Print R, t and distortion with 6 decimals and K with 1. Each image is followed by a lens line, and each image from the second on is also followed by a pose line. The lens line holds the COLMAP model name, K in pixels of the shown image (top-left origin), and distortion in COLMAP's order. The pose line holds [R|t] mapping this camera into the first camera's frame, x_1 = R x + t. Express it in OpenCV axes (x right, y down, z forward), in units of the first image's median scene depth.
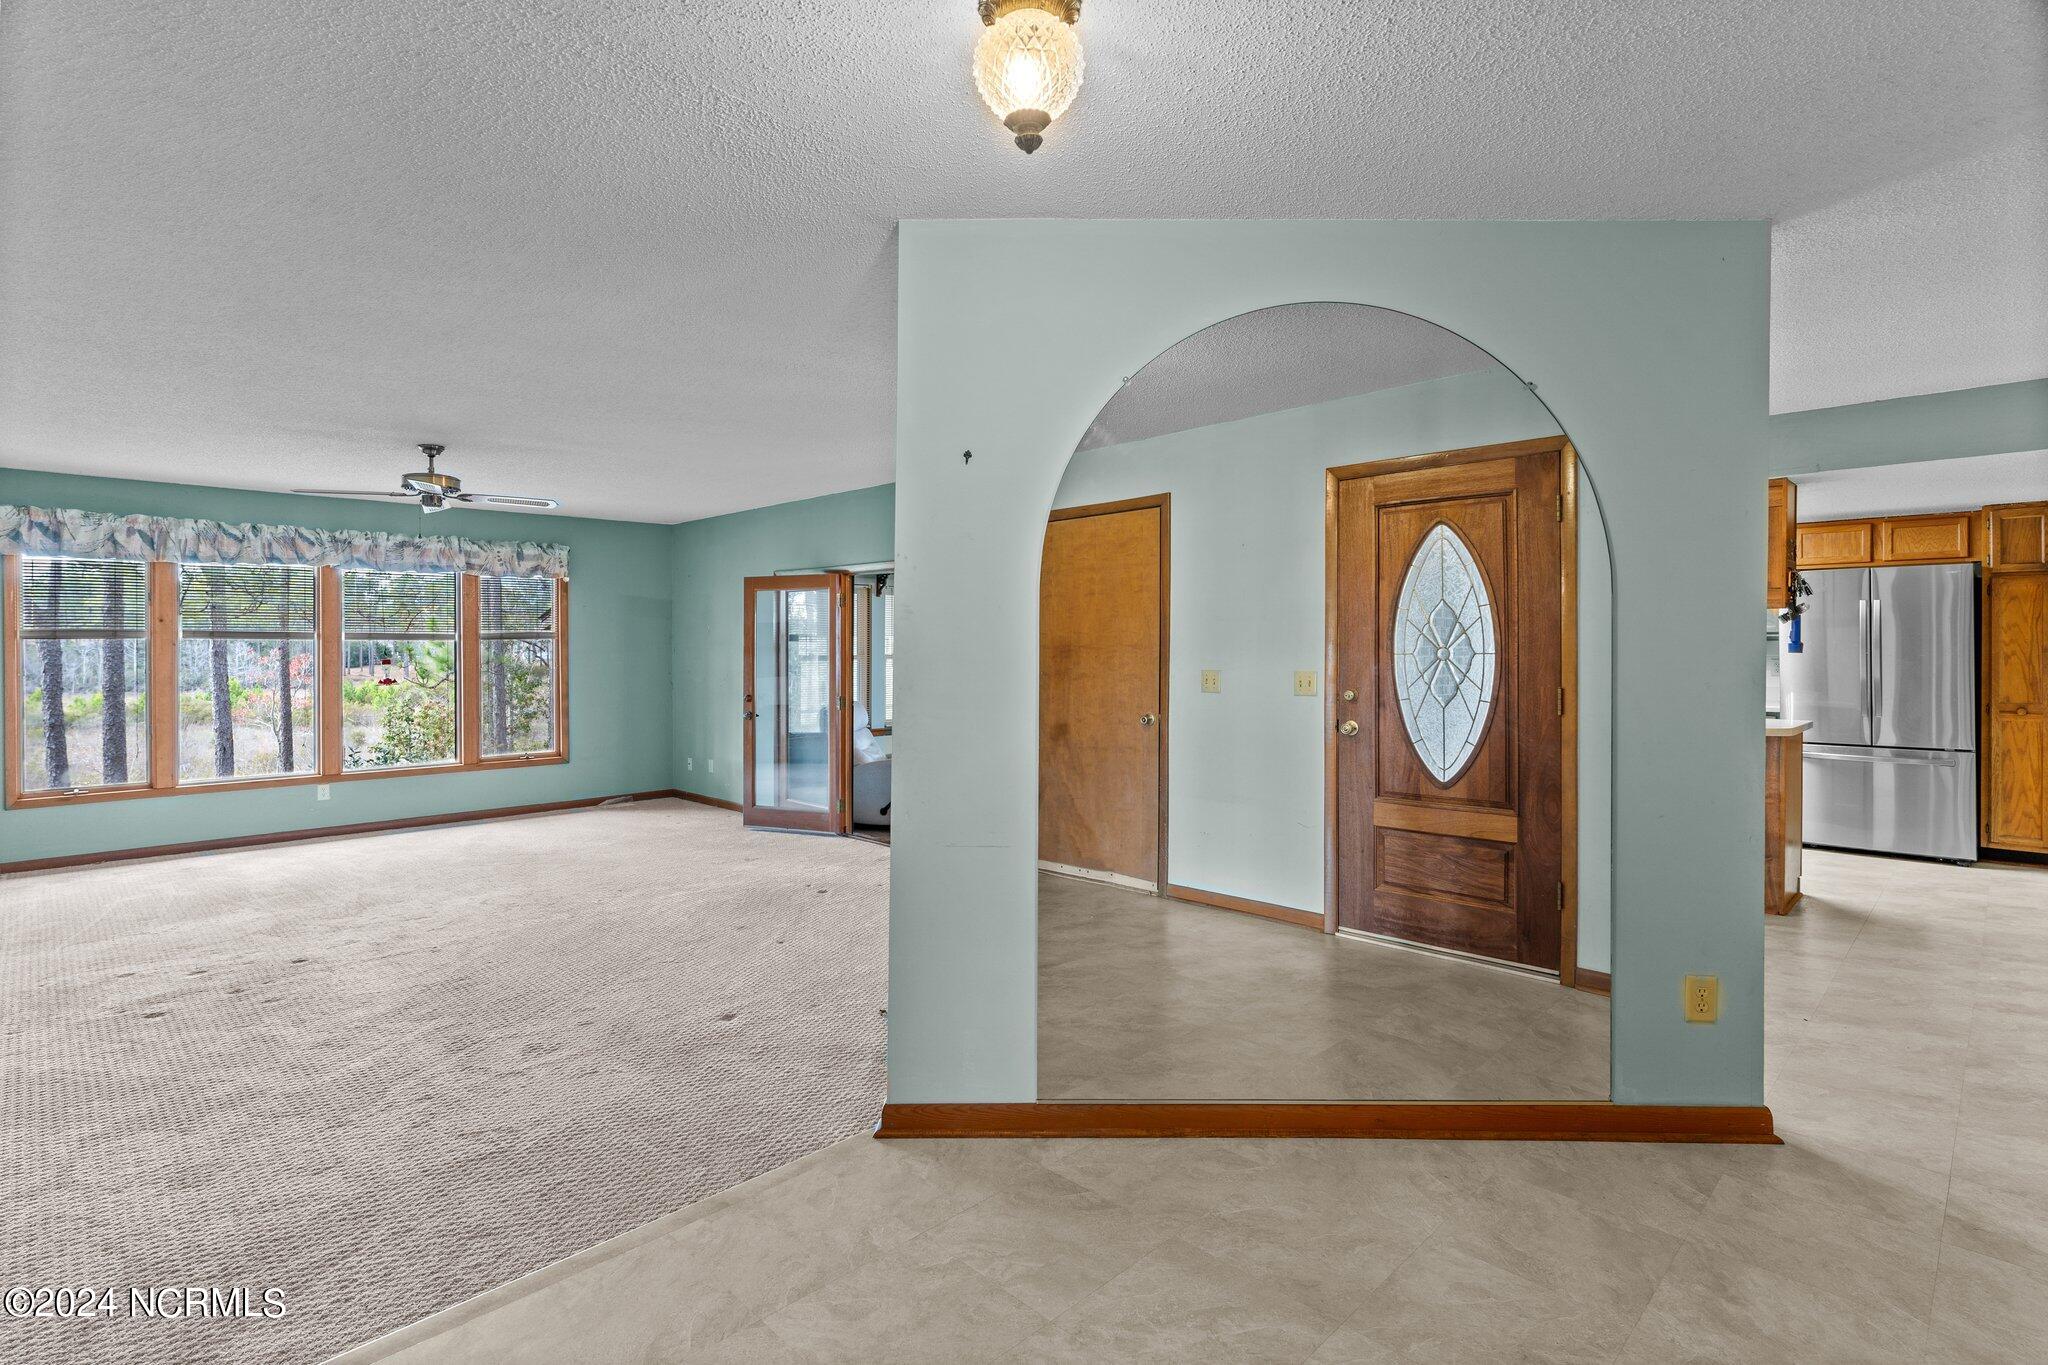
lens RADIAL K [[994.7, 0, 1026.0], [0, 994.7, 644.6], [0, 0, 1]] dist [0.001718, -0.000845]
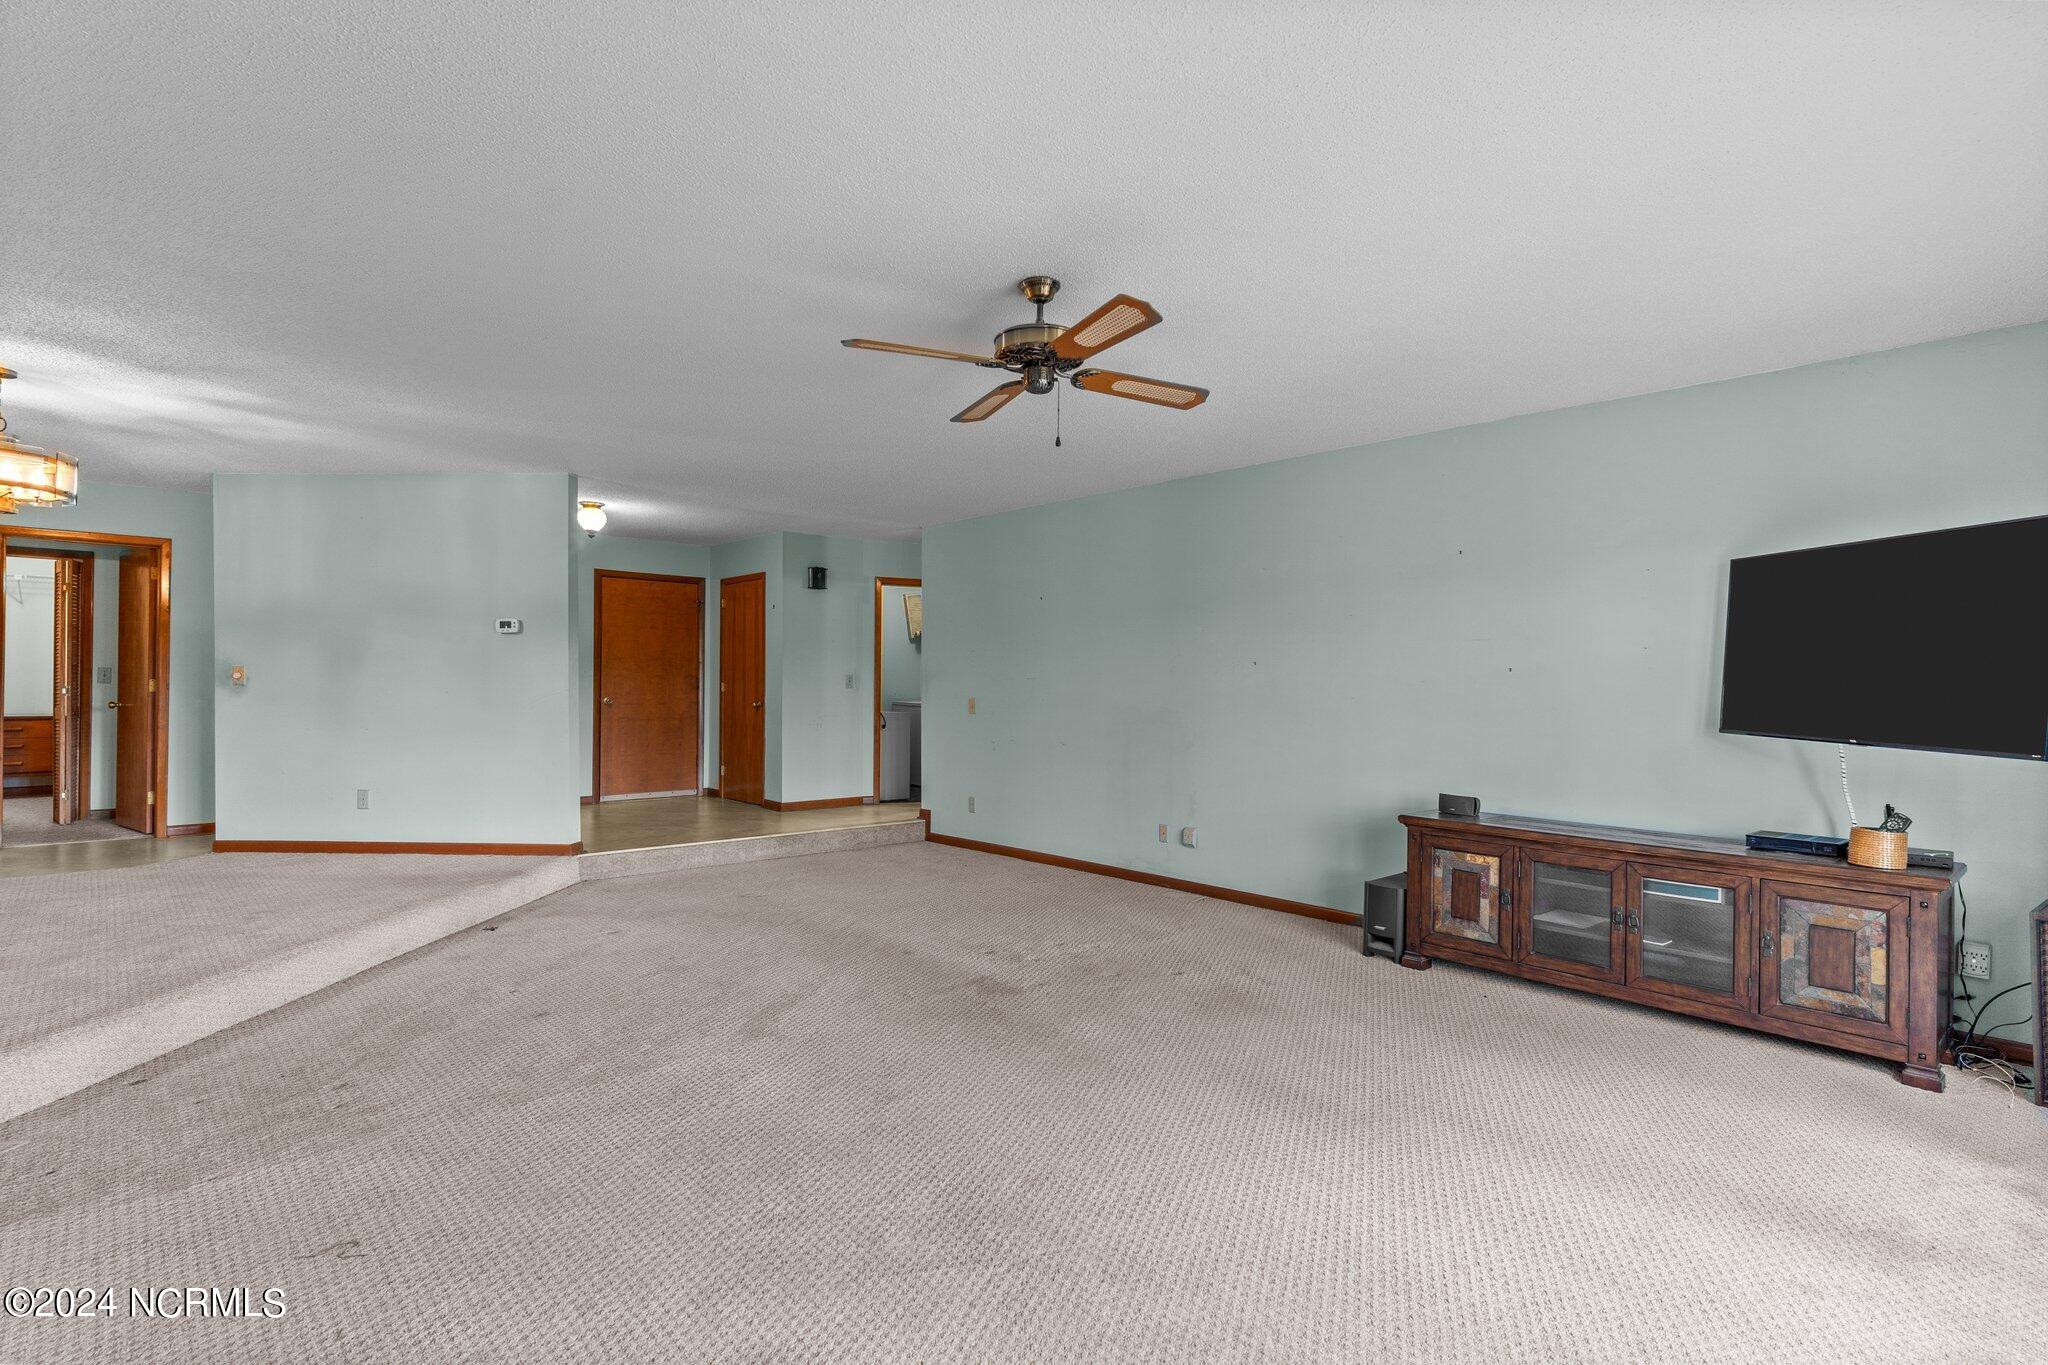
lens RADIAL K [[963.2, 0, 1042.4], [0, 963.2, 689.7], [0, 0, 1]] dist [0.001847, 0.000128]
pose [[-0.999459, -0.009373, 0.031536, -0.484435], [-0.009362, 0.999956, 0.000497, 0.025975], [-0.031539, 0.000202, -0.999502, 1.216827]]
